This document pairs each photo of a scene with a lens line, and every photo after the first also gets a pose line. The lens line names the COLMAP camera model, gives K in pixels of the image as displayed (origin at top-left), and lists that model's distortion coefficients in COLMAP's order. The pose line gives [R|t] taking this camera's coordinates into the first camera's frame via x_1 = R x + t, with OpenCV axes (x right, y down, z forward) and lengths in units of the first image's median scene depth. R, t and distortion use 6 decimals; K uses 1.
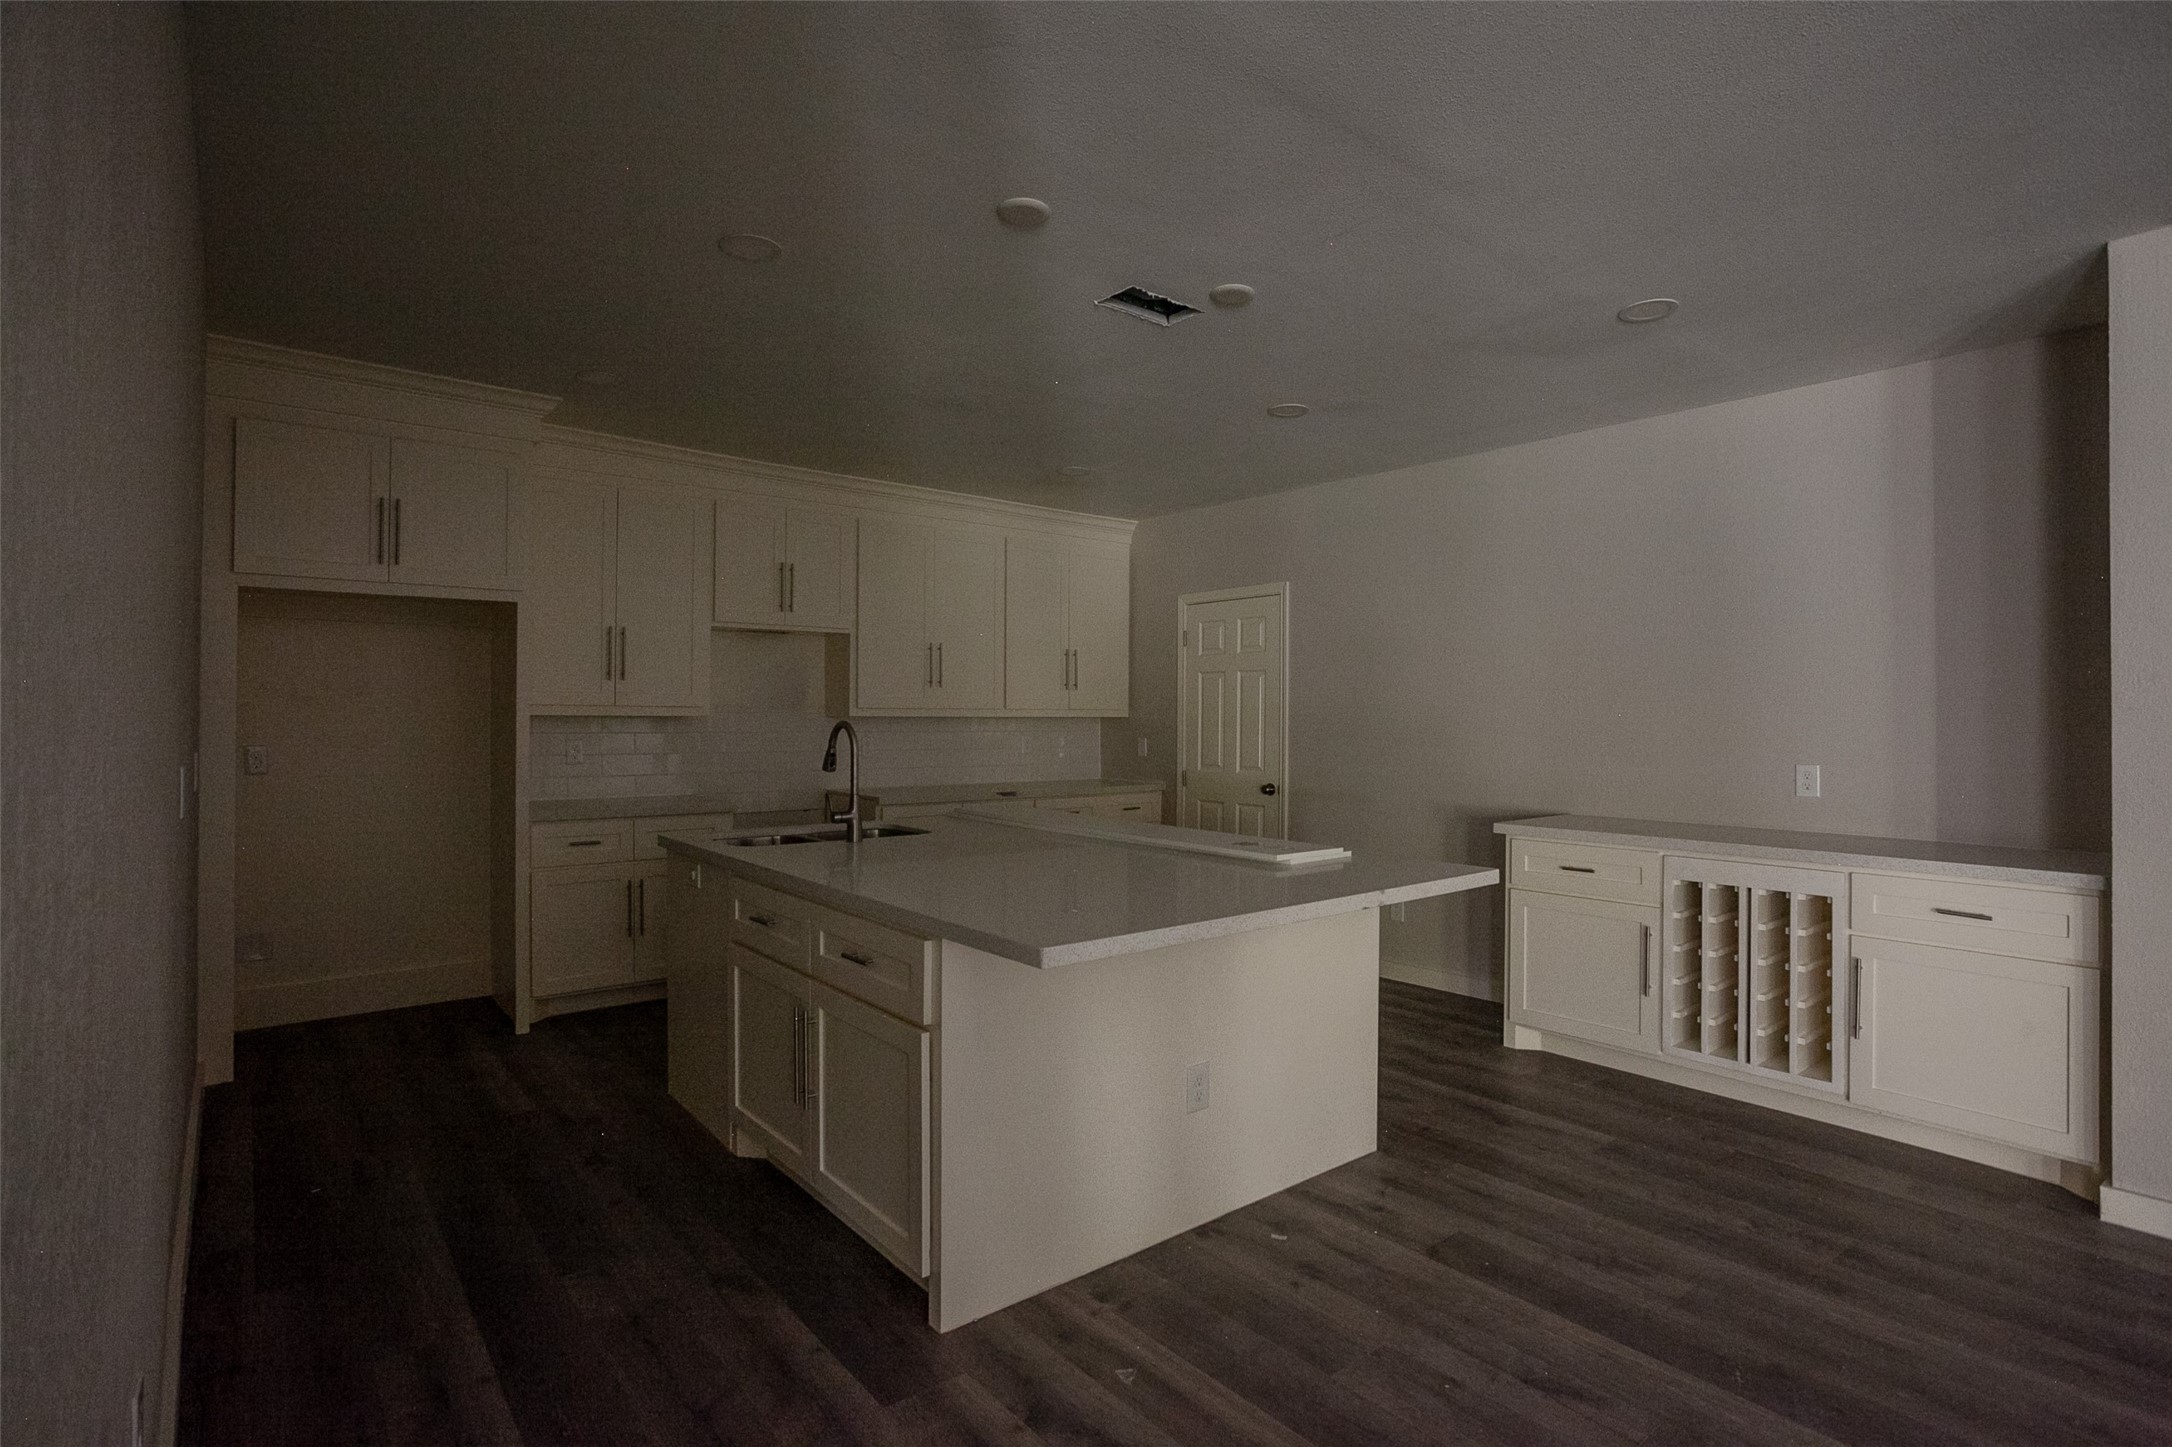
lens RADIAL K [[1060.0, 0, 1086.0], [0, 1060.0, 723.5], [0, 0, 1]] dist [-0.037565, 0.017191]
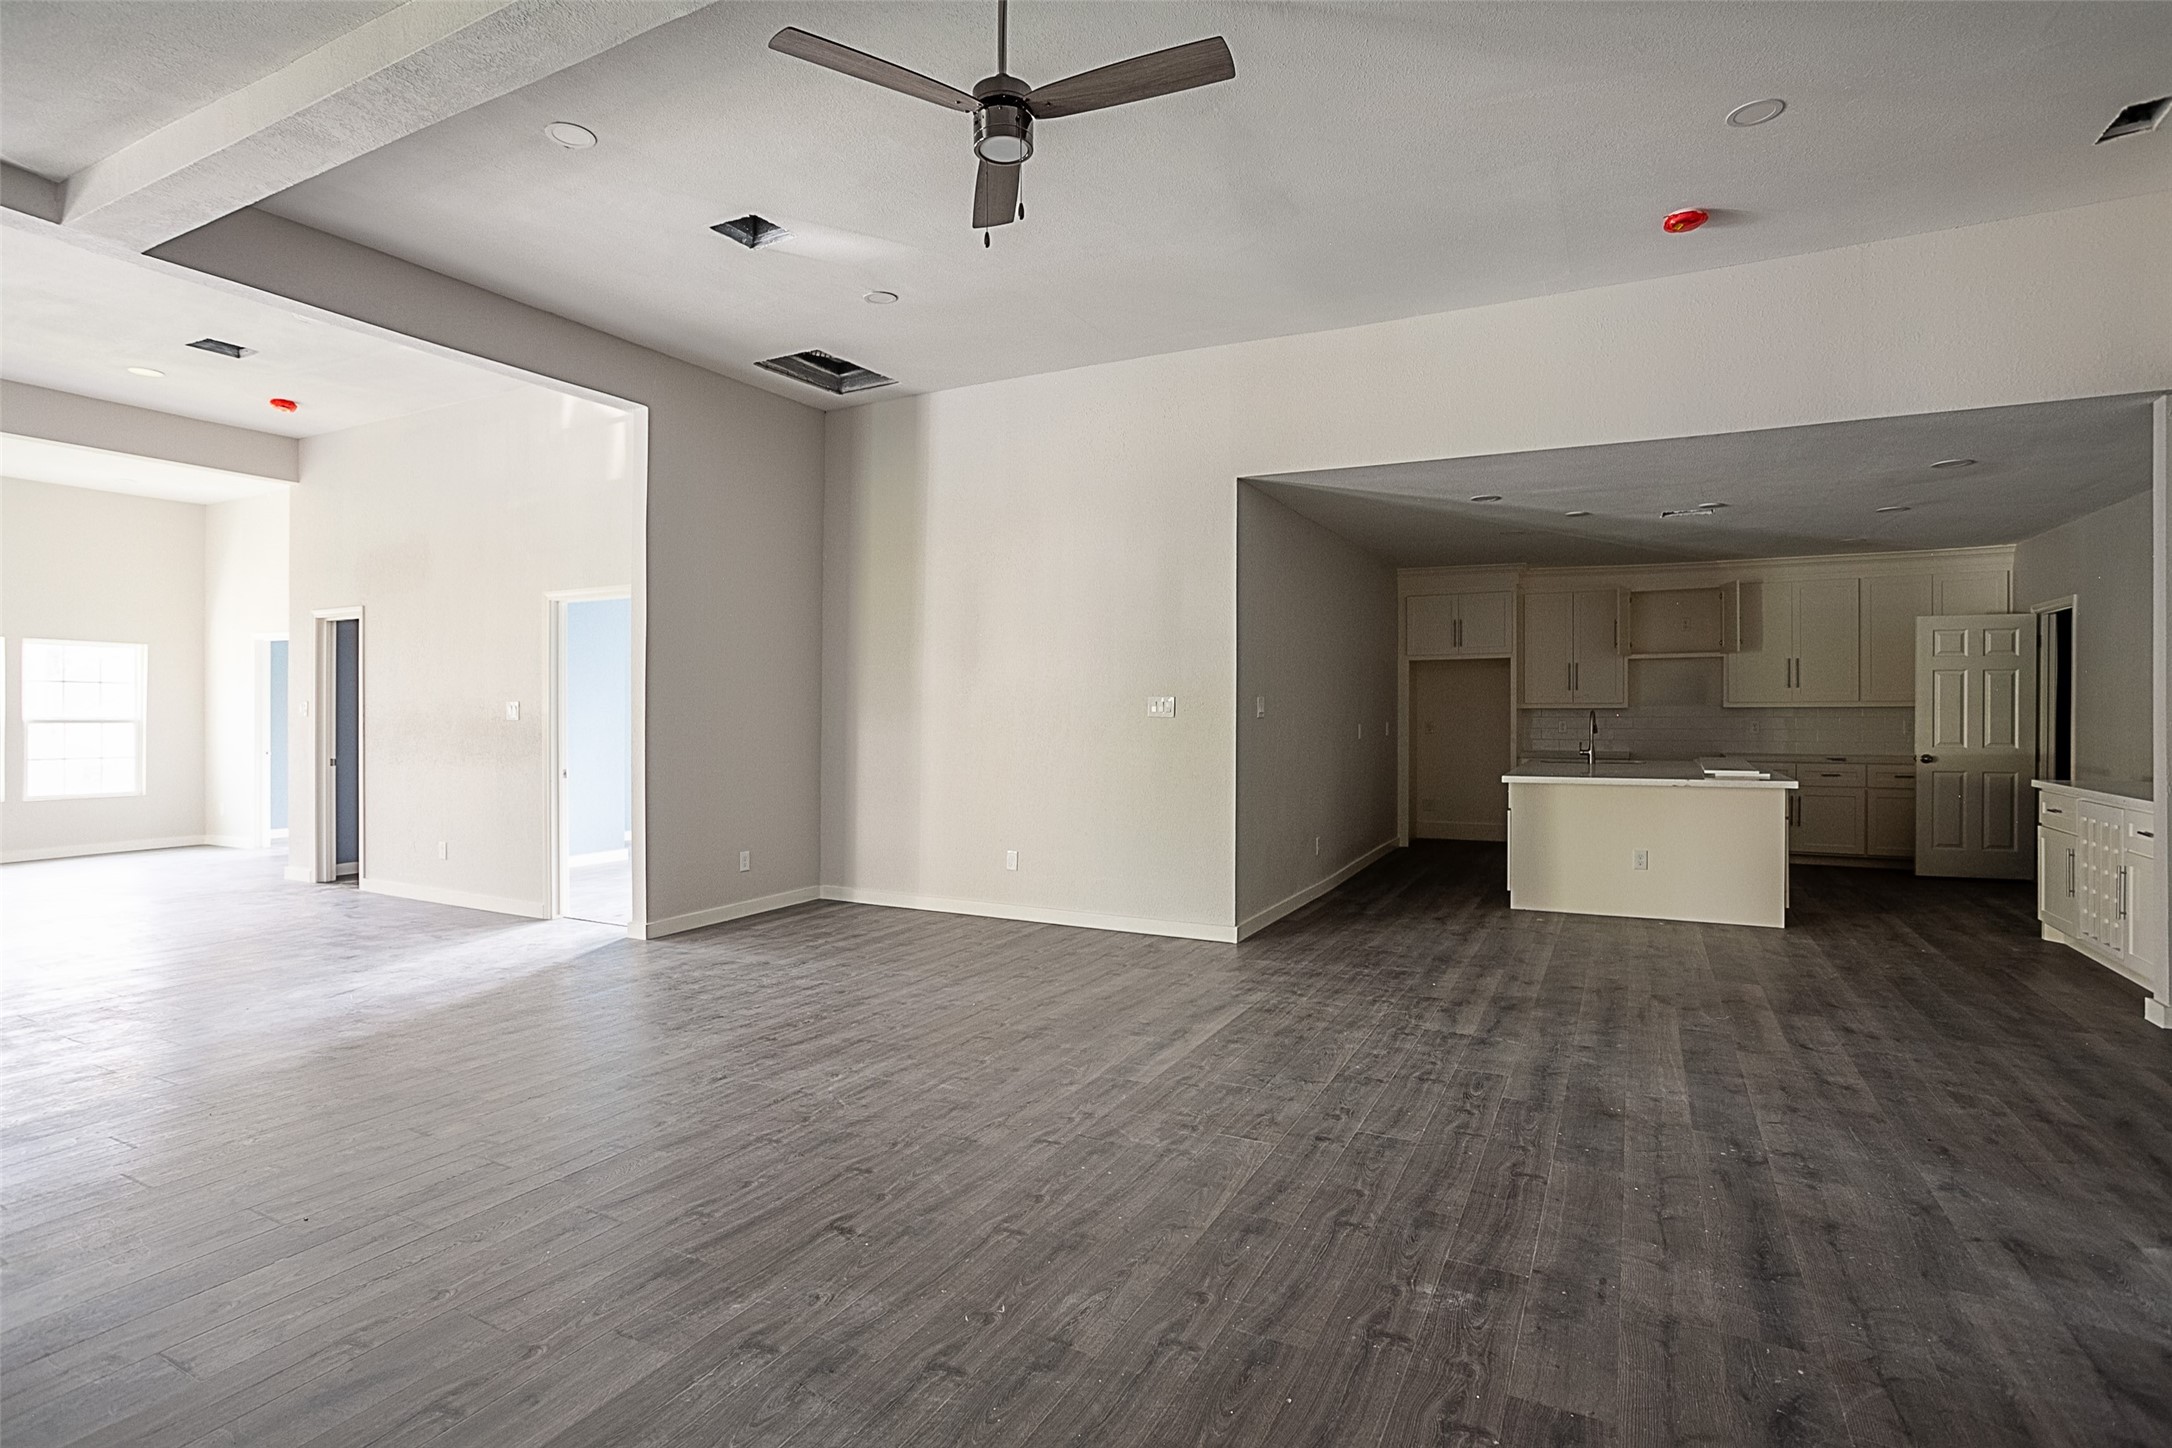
lens RADIAL K [[1060.0, 0, 1086.0], [0, 1060.0, 724.0], [0, 0, 1]] dist [-0.037565, 0.017191]
pose [[0.402572, 0.001051, -0.915388, 1.302204], [-0.000675, 0.999999, 0.000852, 0.024644], [0.915388, 0.000275, 0.402572, -0.818025]]
